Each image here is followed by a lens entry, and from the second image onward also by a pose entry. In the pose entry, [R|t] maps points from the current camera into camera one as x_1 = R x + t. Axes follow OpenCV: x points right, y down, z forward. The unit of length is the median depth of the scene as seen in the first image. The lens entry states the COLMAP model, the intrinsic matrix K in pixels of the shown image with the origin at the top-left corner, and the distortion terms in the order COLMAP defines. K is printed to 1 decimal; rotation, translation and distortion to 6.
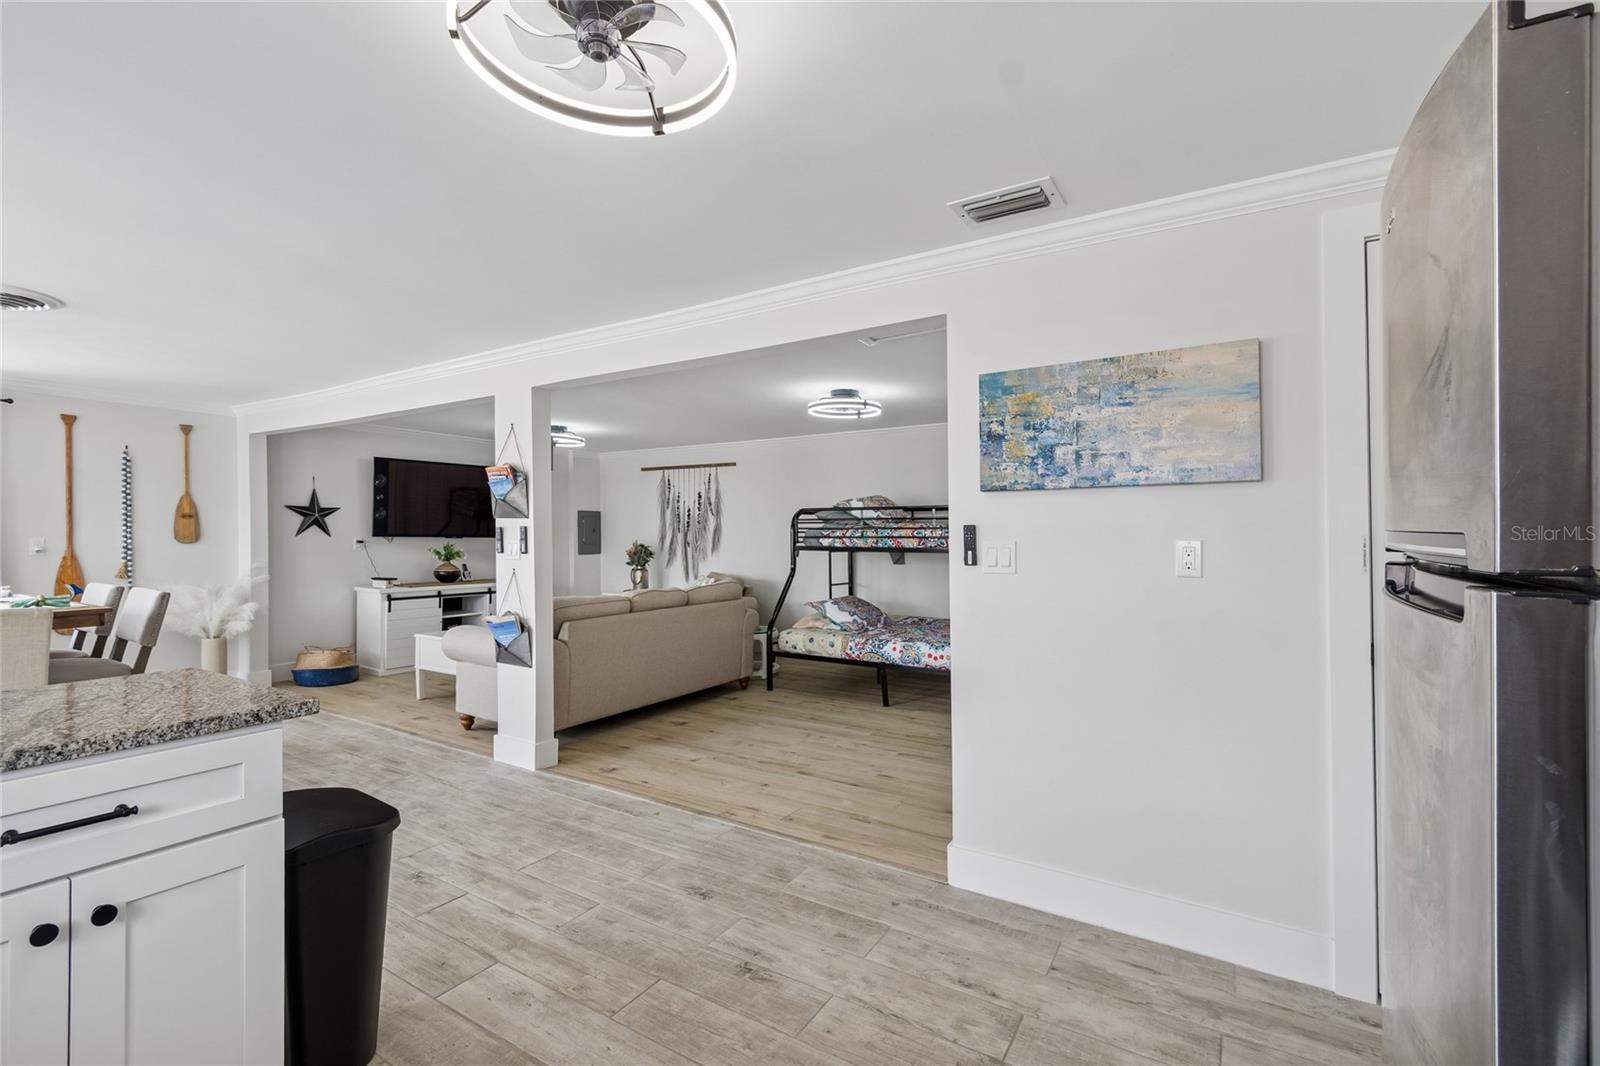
lens RADIAL K [[713.7, 0, 793.0], [0, 713.7, 532.6], [0, 0, 1]] dist [0.001604, -0.000829]
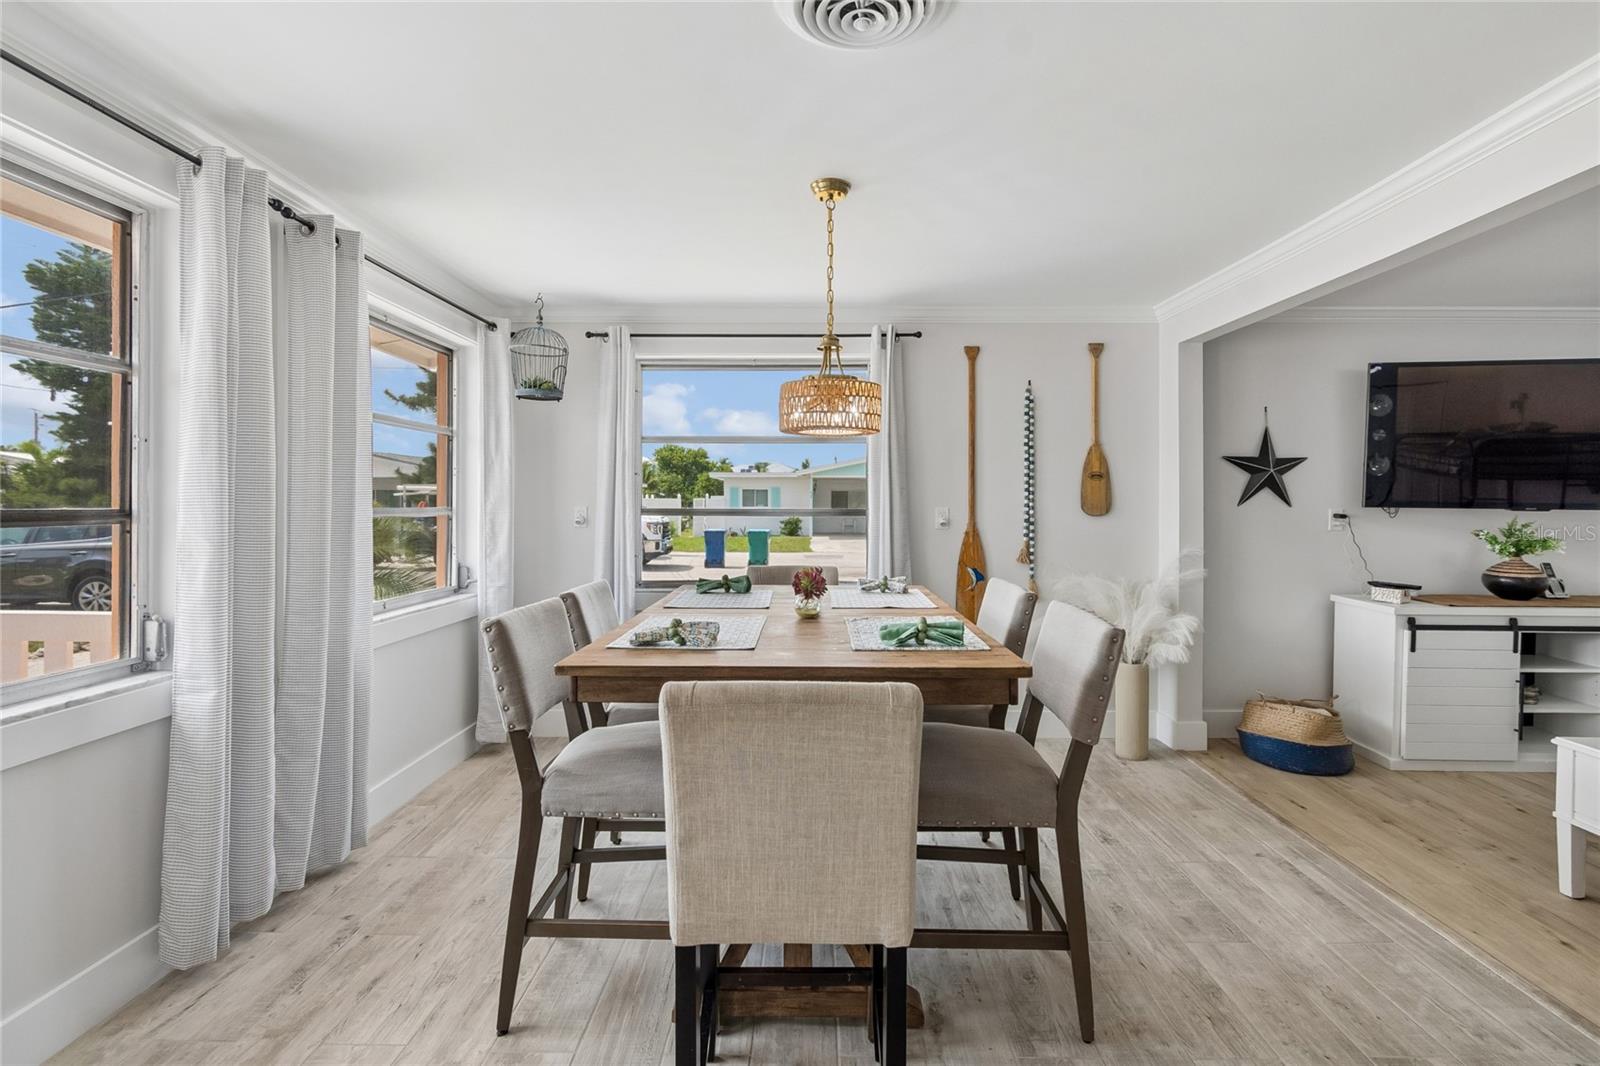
lens RADIAL K [[744.0, 0, 806.3], [0, 744.0, 524.5], [0, 0, 1]] dist [0.000246, -0.000216]
pose [[0.523524, 0.021549, -0.851739, -0.449843], [0.001315, 0.999658, 0.026099, 0.004973], [0.852010, -0.014783, 0.523317, 0.454622]]
